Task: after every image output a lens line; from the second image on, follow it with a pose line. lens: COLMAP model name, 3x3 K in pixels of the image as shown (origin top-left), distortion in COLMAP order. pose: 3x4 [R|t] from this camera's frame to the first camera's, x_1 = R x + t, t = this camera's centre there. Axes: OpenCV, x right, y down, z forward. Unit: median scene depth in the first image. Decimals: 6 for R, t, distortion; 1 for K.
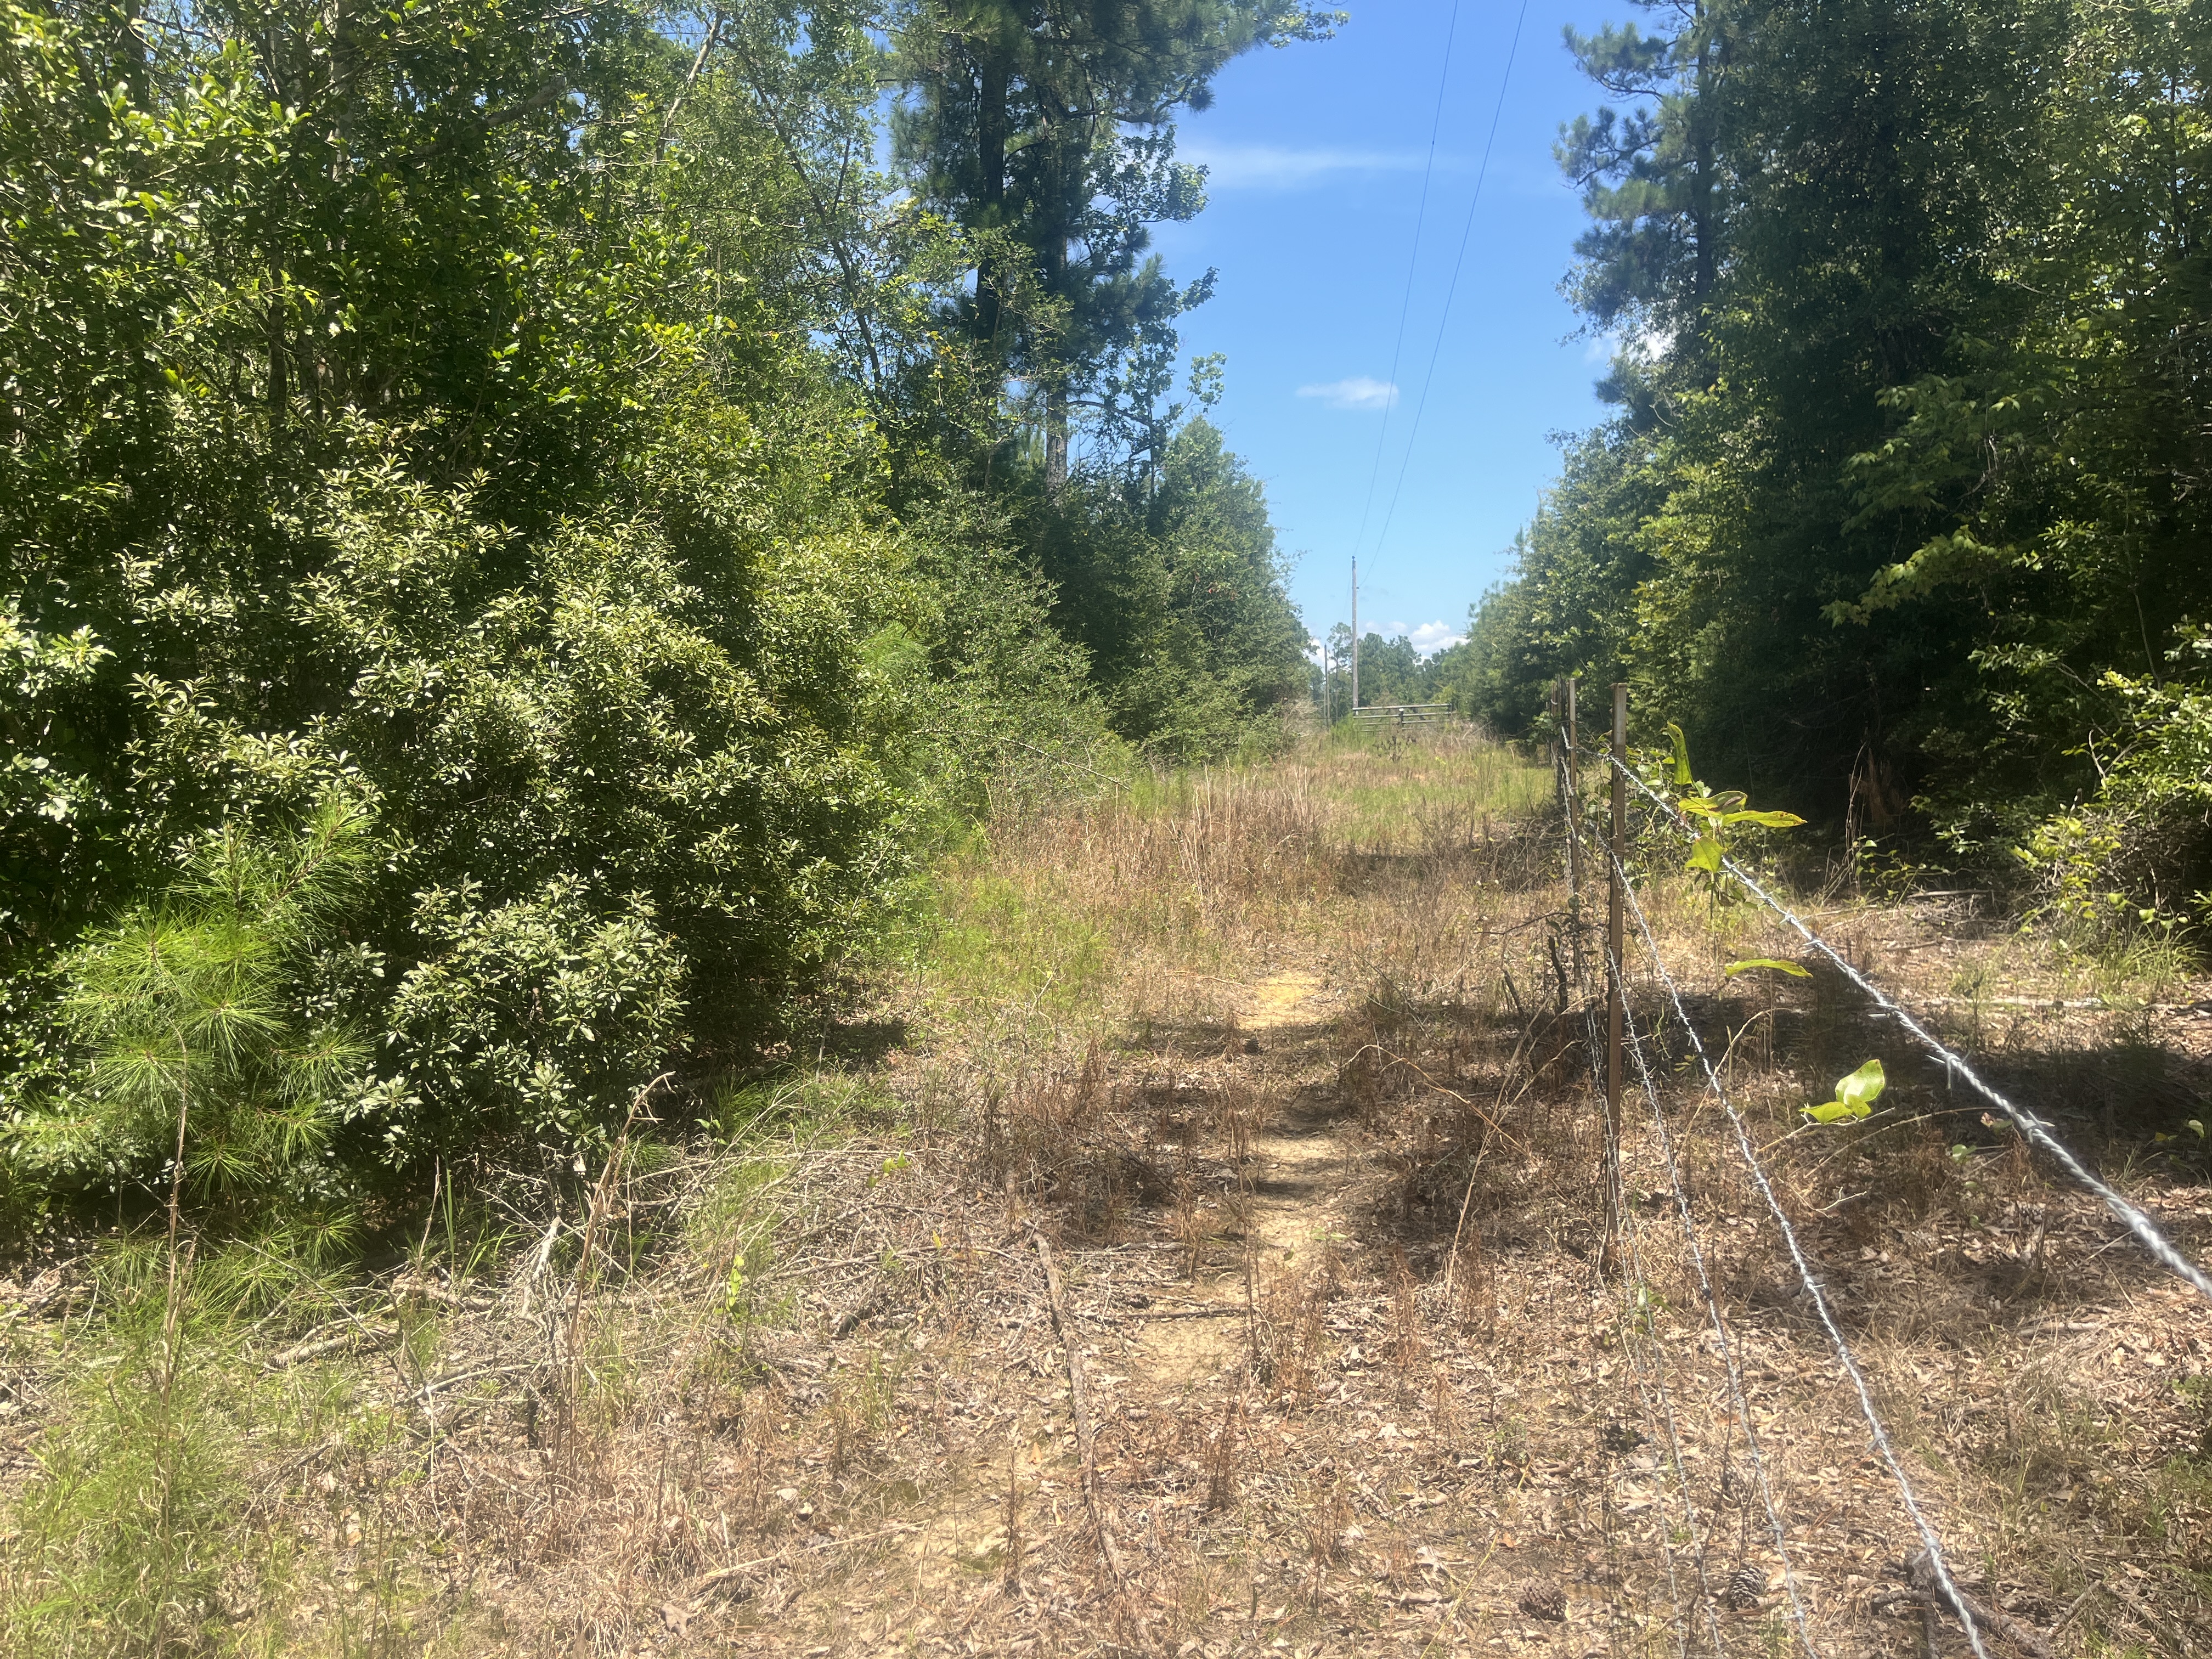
lens RADIAL K [[1546.4, 0, 1068.9], [0, 1546.4, 819.6], [0, 0, 1]] dist [0.047483, -0.073885]
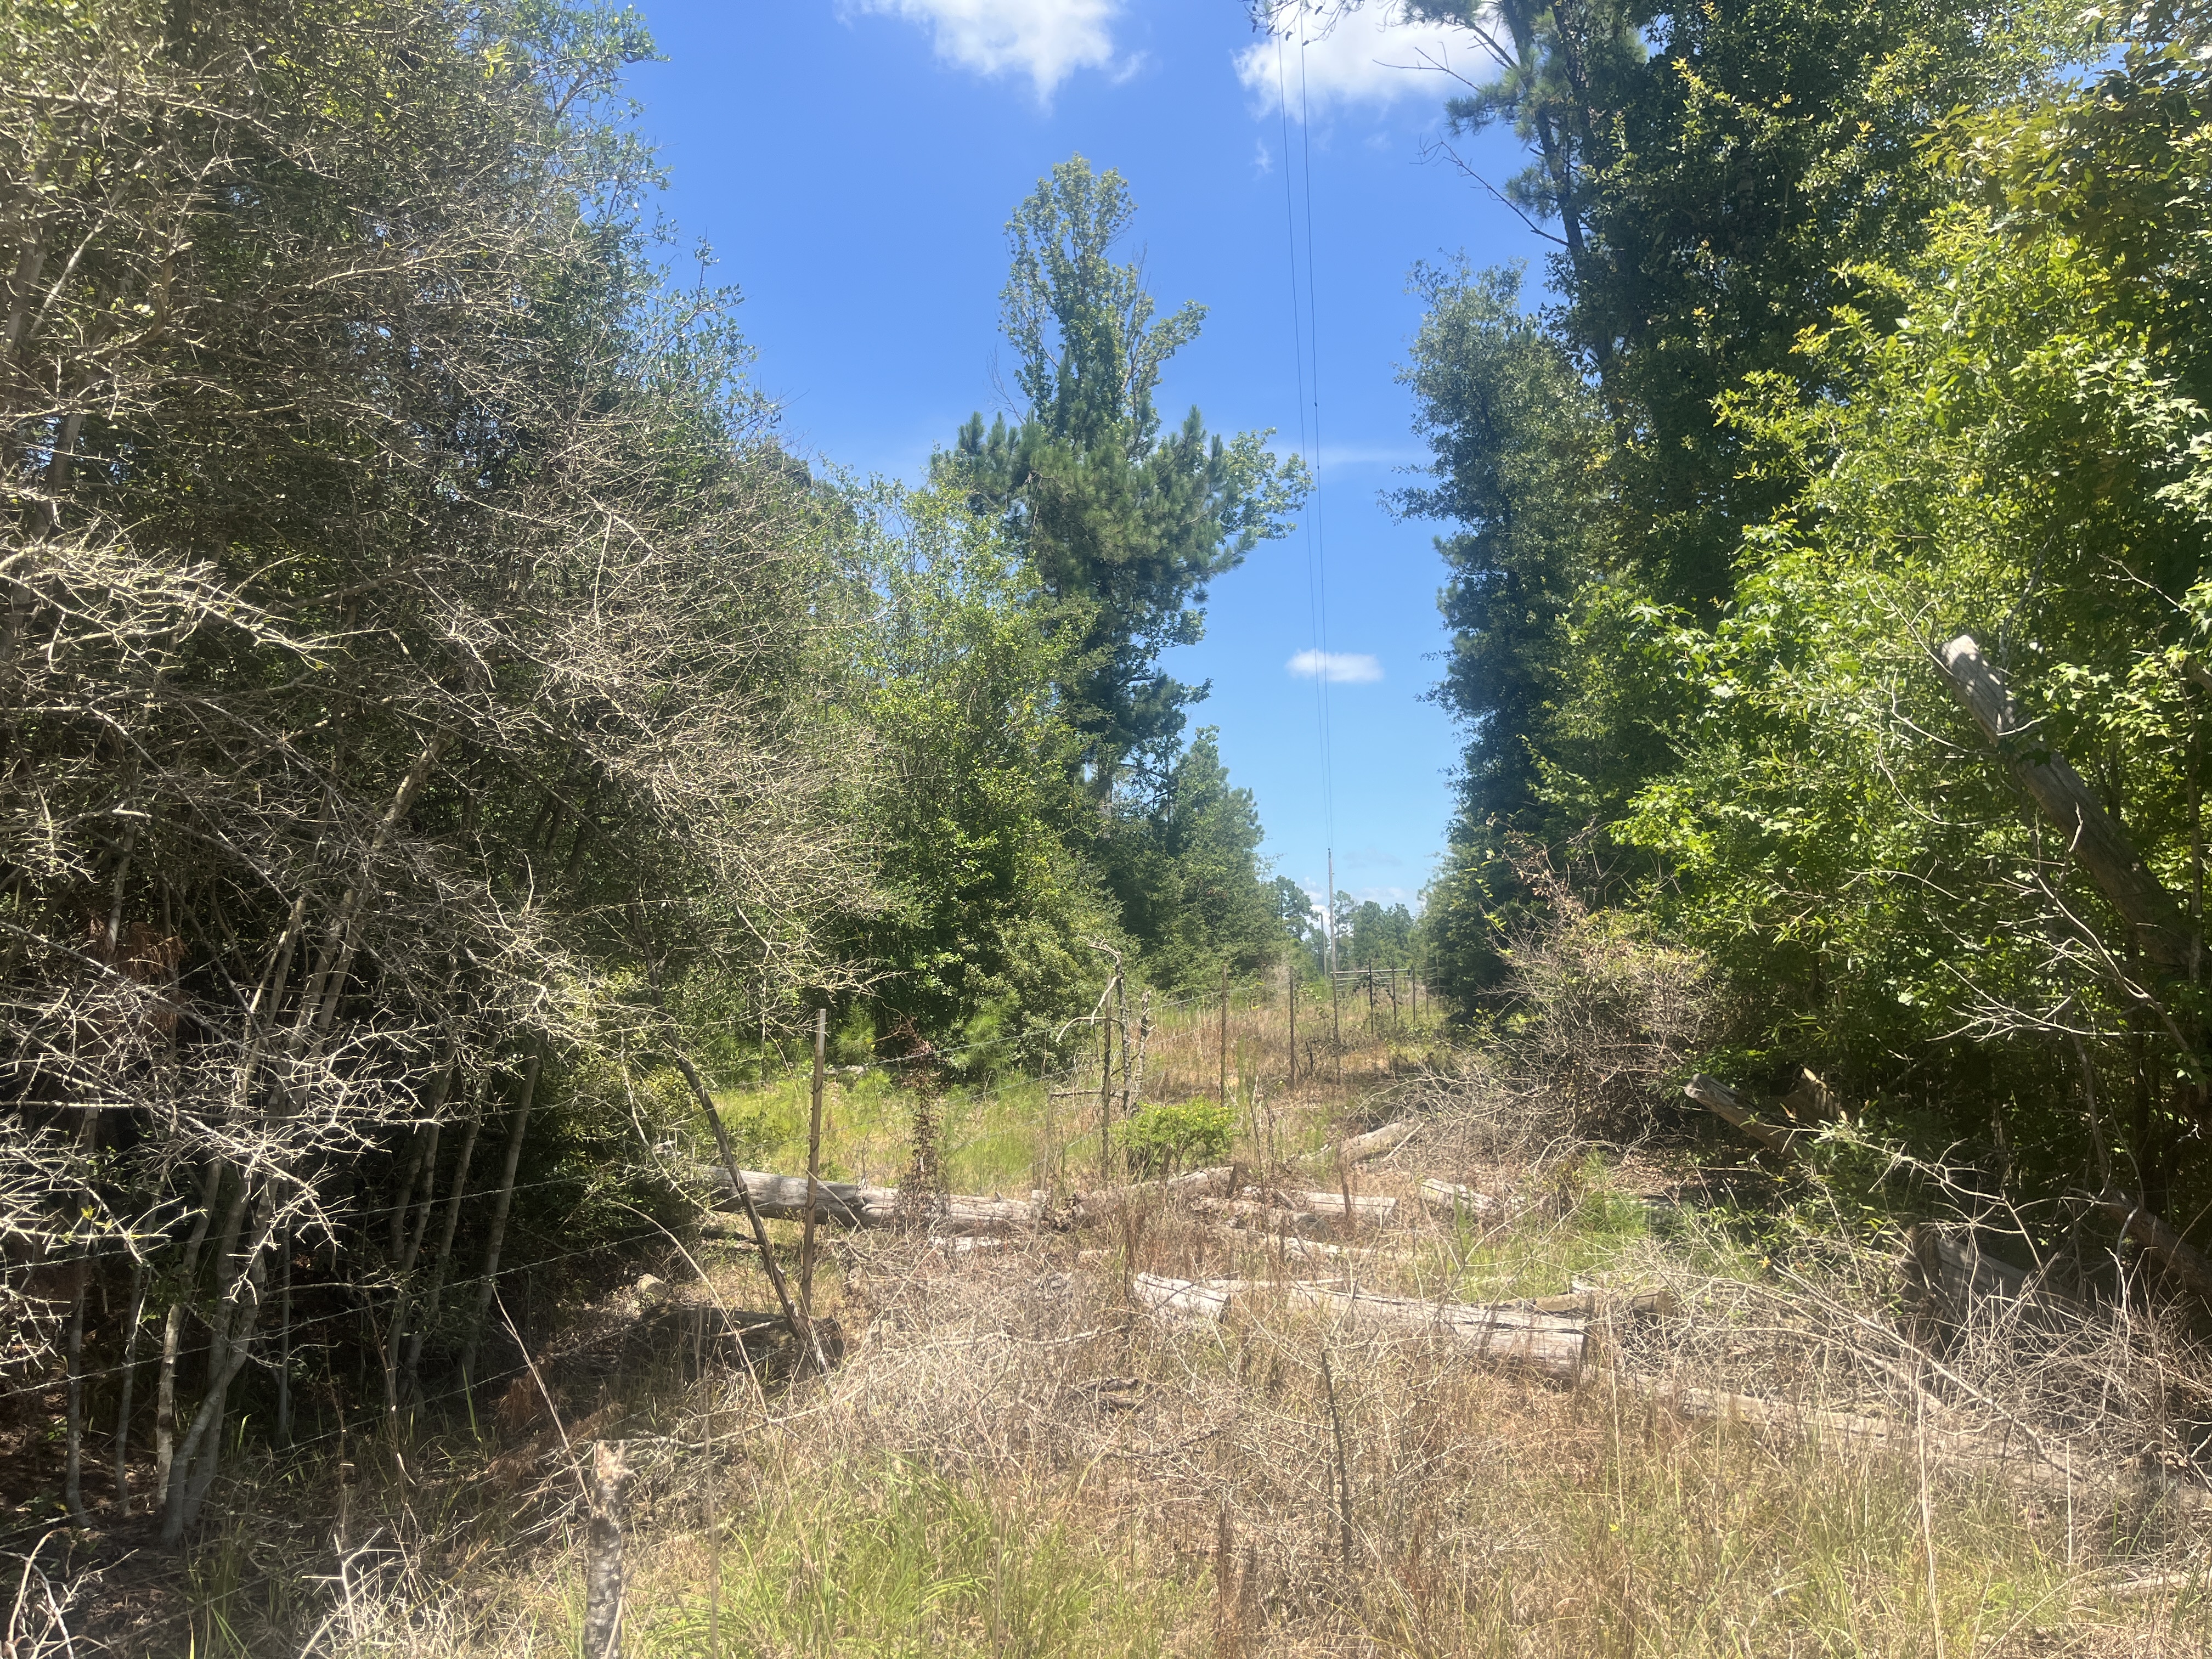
lens RADIAL K [[1546.4, 0, 1068.9], [0, 1546.4, 819.6], [0, 0, 1]] dist [0.047483, -0.073885]
pose [[0.999965, 0.006878, -0.004711, -0.035165], [-0.007572, 0.985753, -0.168029, 0.032321], [0.003488, 0.168059, 0.985771, -0.452832]]
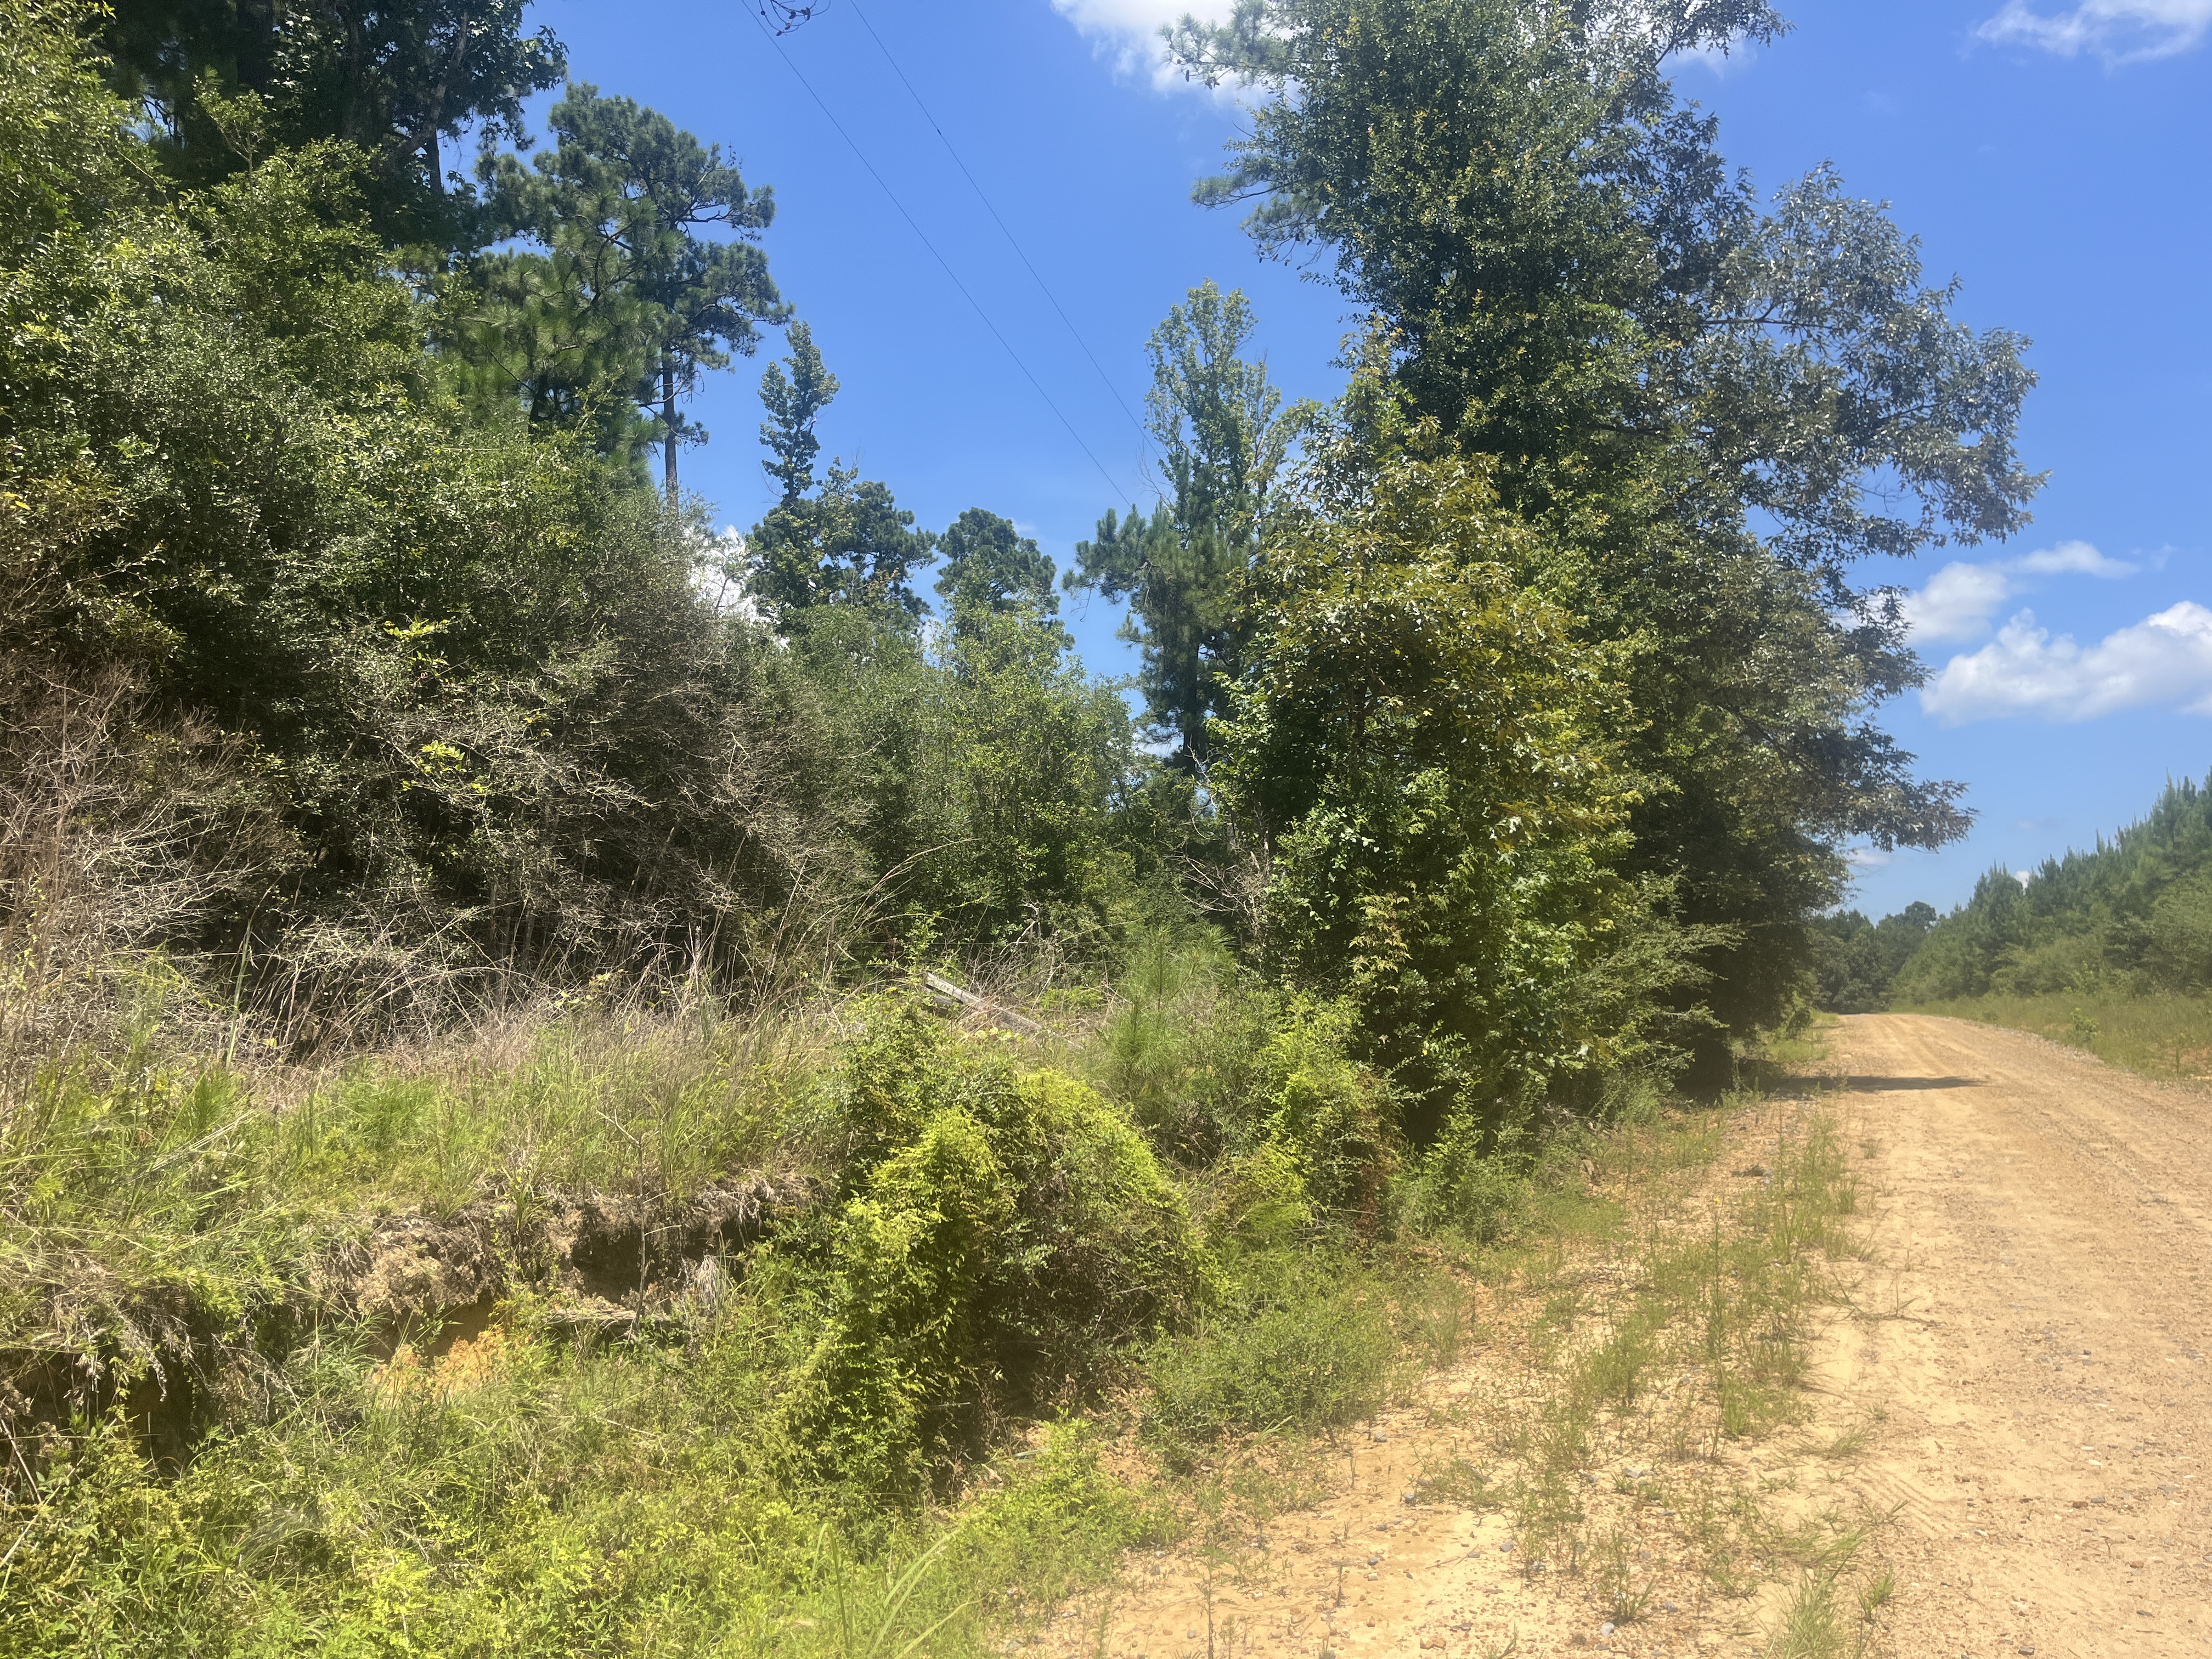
lens RADIAL K [[1669.5, 0, 1090.5], [0, 1669.5, 833.2], [0, 0, 1]] dist [0.055520, -0.084961]
pose [[0.985519, 0.000513, -0.169564, 0.123911], [-0.028904, 0.985868, -0.165010, 0.090130], [0.167083, 0.167522, 0.971607, -0.806188]]
